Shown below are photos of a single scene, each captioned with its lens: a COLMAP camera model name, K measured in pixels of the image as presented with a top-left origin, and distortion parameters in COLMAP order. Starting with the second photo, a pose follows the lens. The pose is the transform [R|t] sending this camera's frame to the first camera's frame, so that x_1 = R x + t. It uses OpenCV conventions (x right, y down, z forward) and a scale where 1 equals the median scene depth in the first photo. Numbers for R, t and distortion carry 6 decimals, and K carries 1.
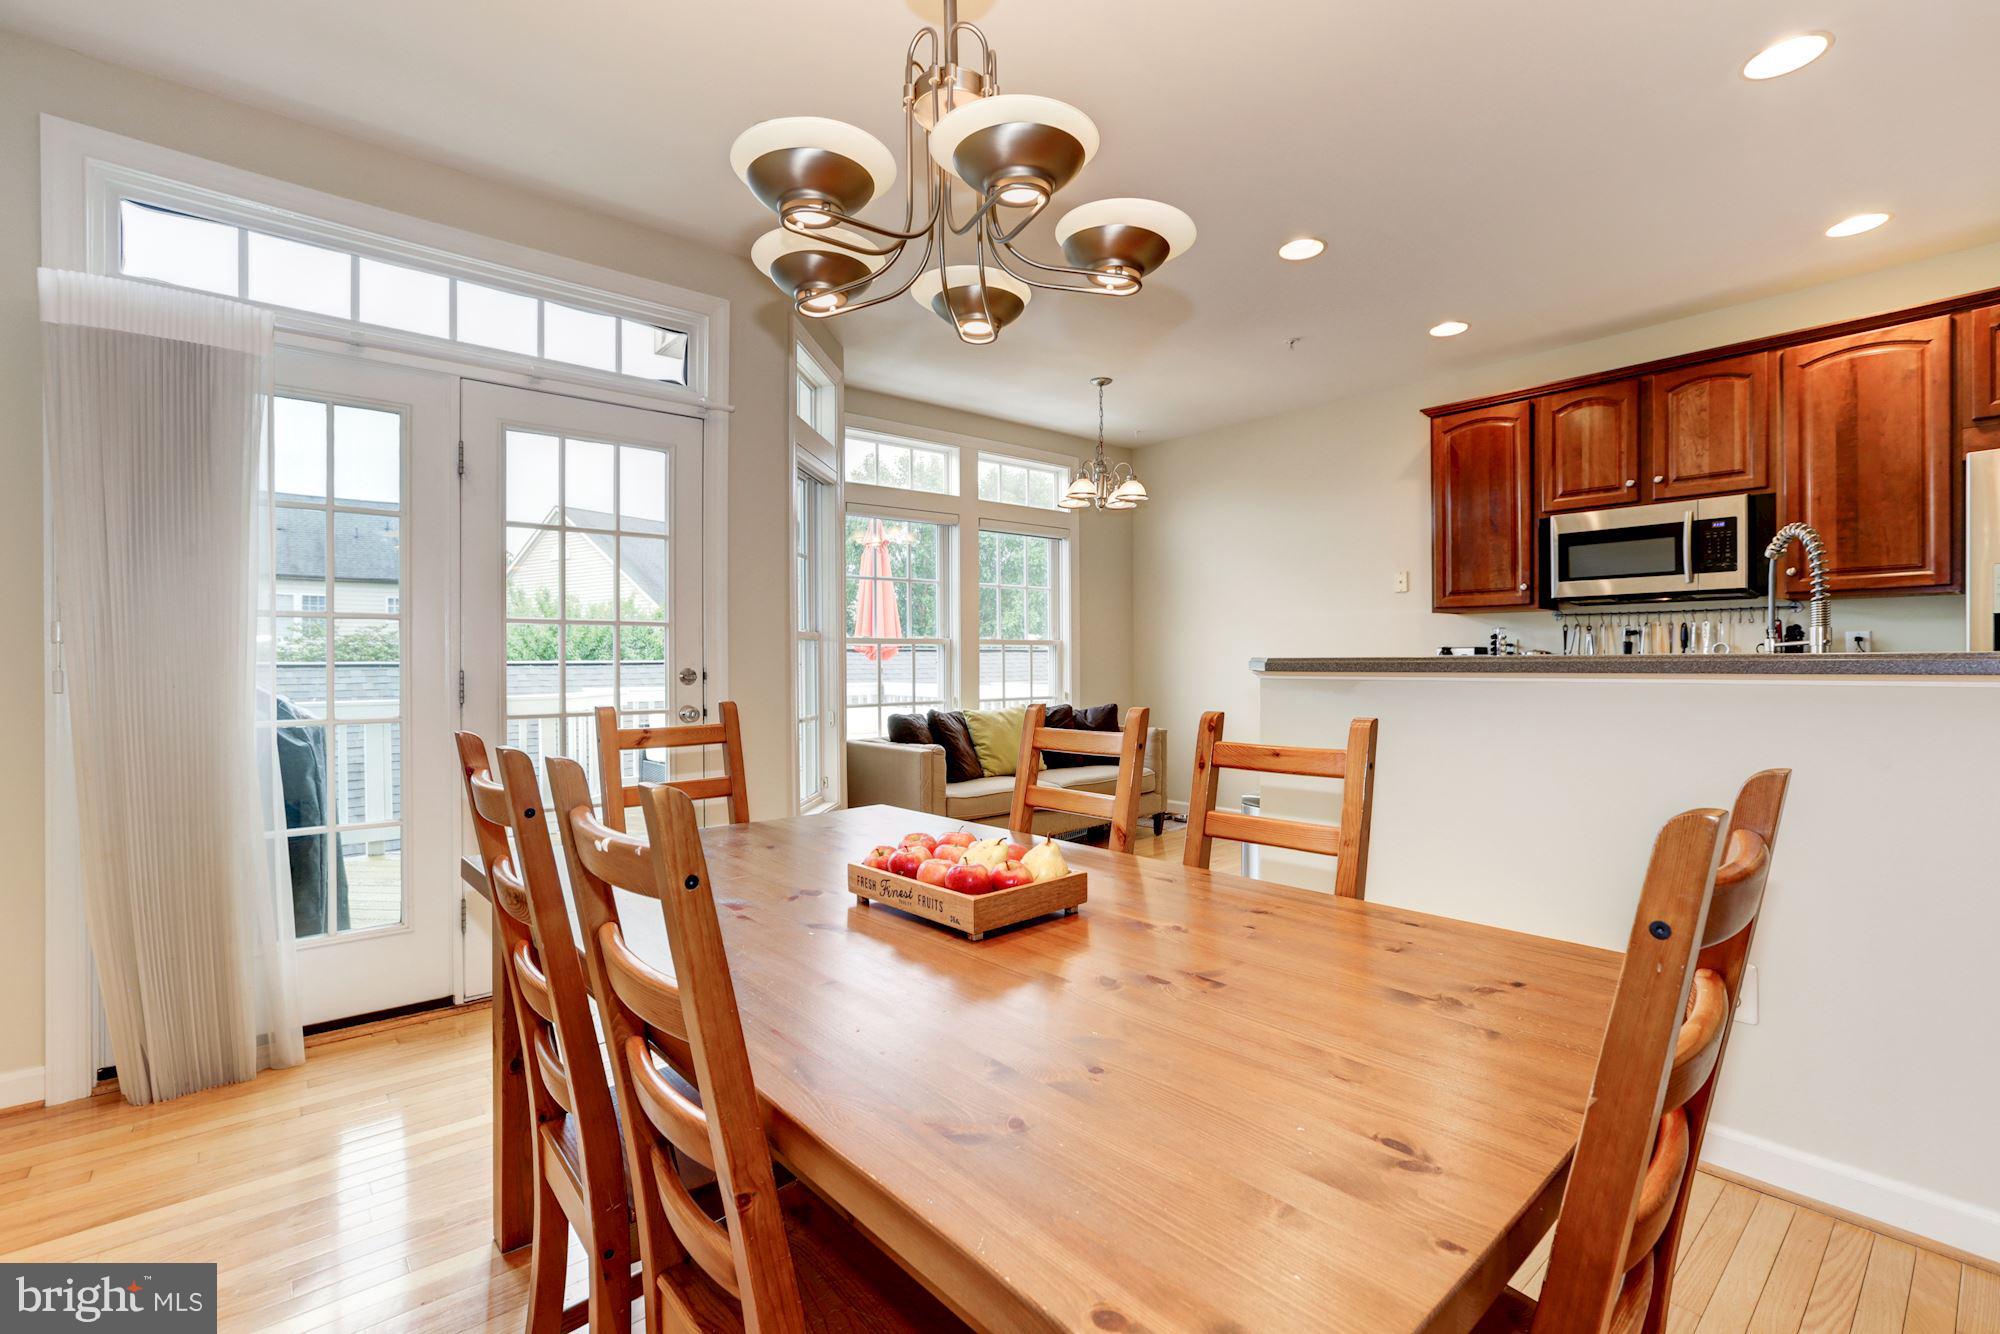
lens RADIAL K [[898.0, 0, 985.2], [0, 898.0, 665.1], [0, 0, 1]] dist [-0.024503, 0.002823]
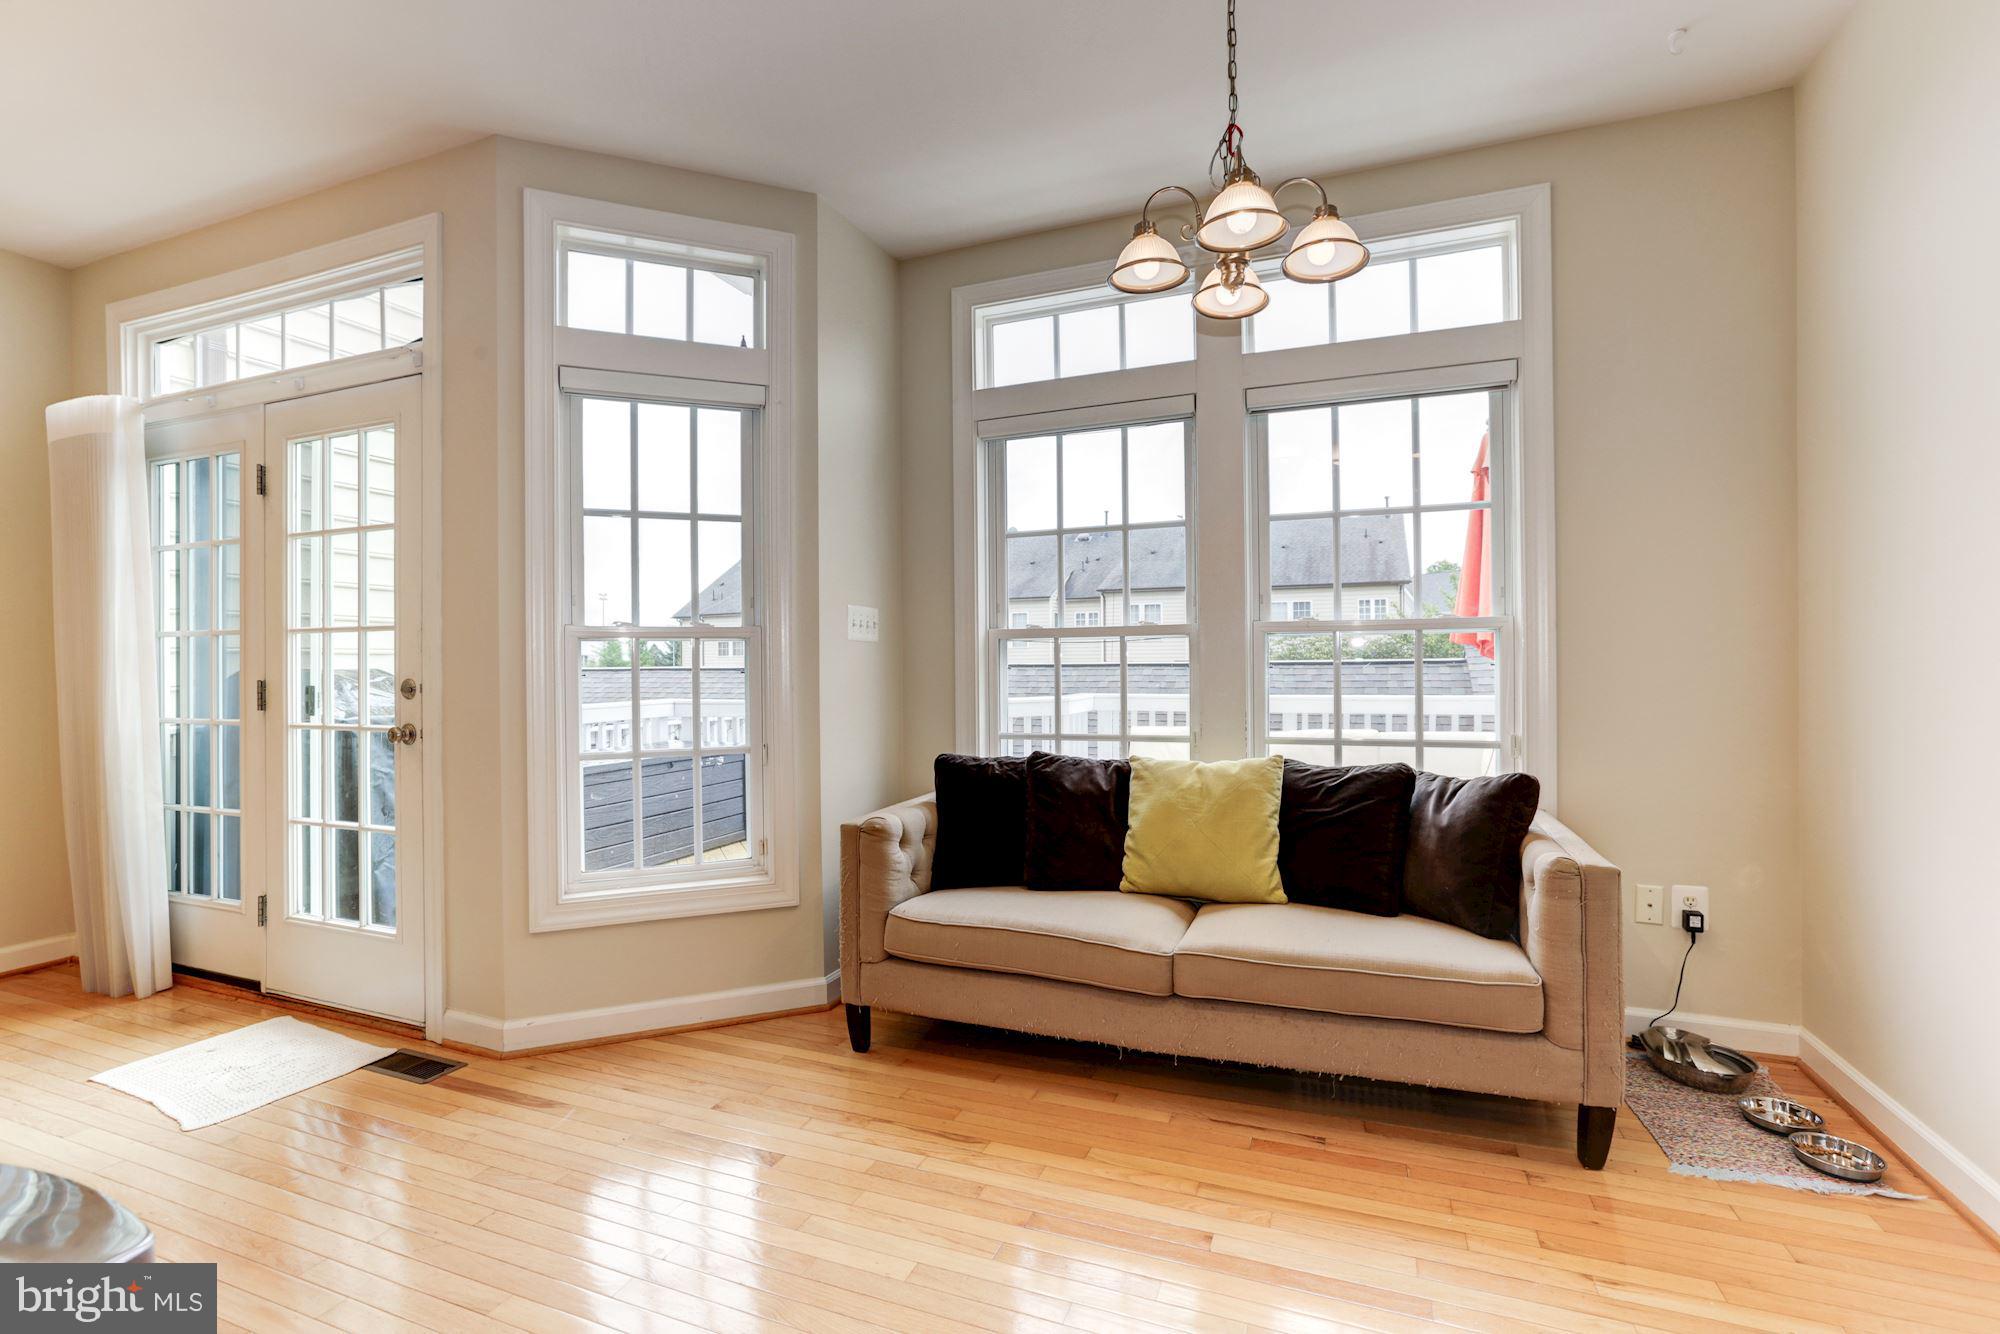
lens RADIAL K [[898.0, 0, 1015.8], [0, 898.0, 662.4], [0, 0, 1]] dist [-0.024503, 0.002823]
pose [[0.488588, -0.002055, -0.872512, 0.572994], [0.002741, 0.999996, -0.000820, -0.008547], [0.872510, -0.001990, 0.488592, 0.945060]]
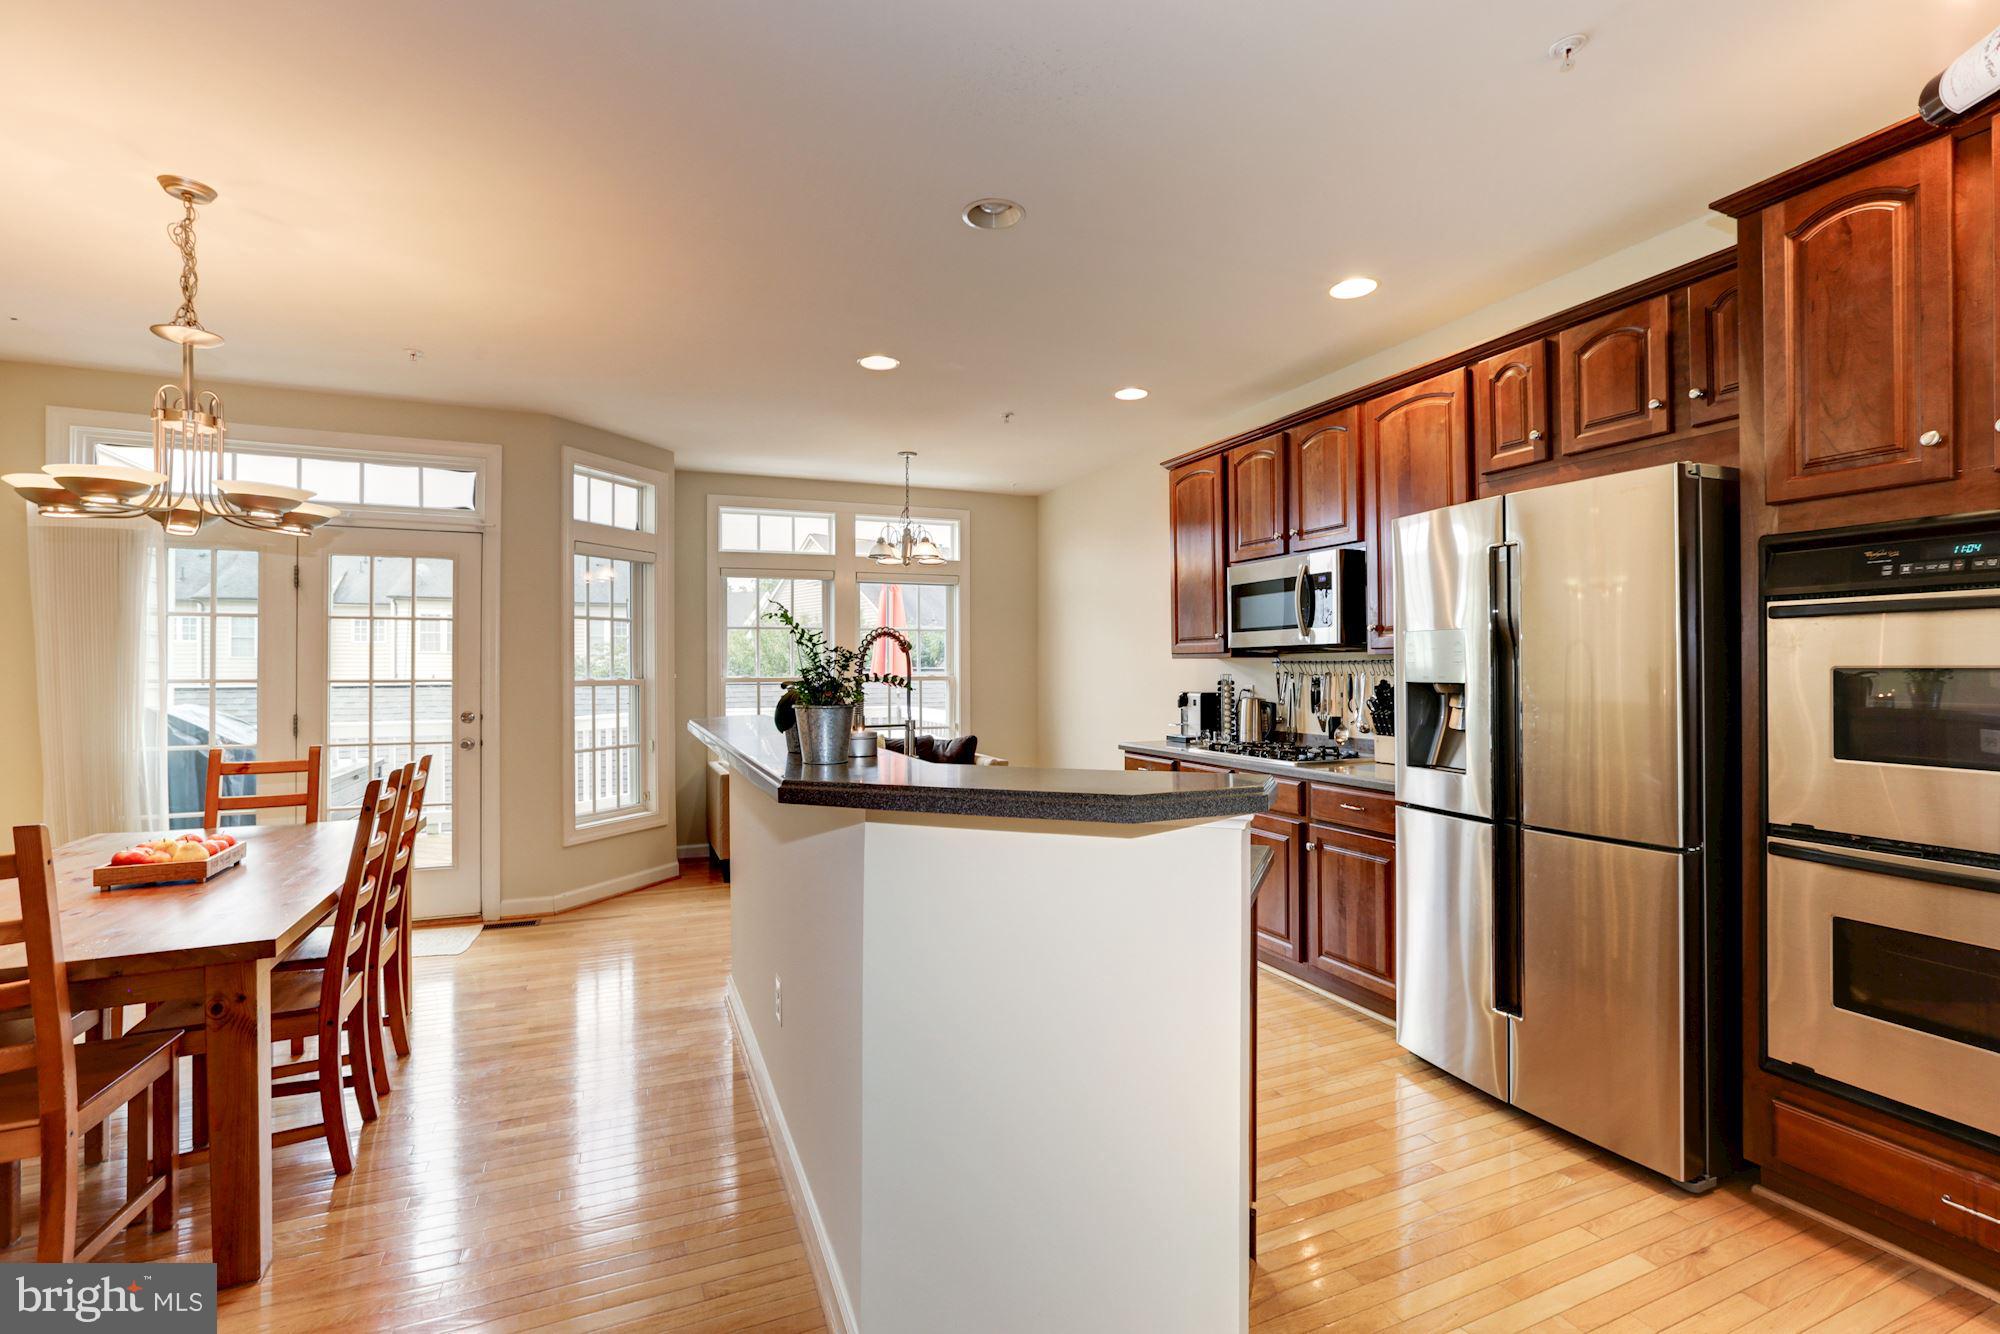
lens RADIAL K [[898.0, 0, 984.4], [0, 898.0, 665.7], [0, 0, 1]] dist [-0.024503, 0.002823]
pose [[0.955247, -0.002009, -0.295801, 0.741758], [-0.000839, 0.999955, -0.009500, -0.049004], [0.295807, 0.009323, 0.955202, -0.080966]]
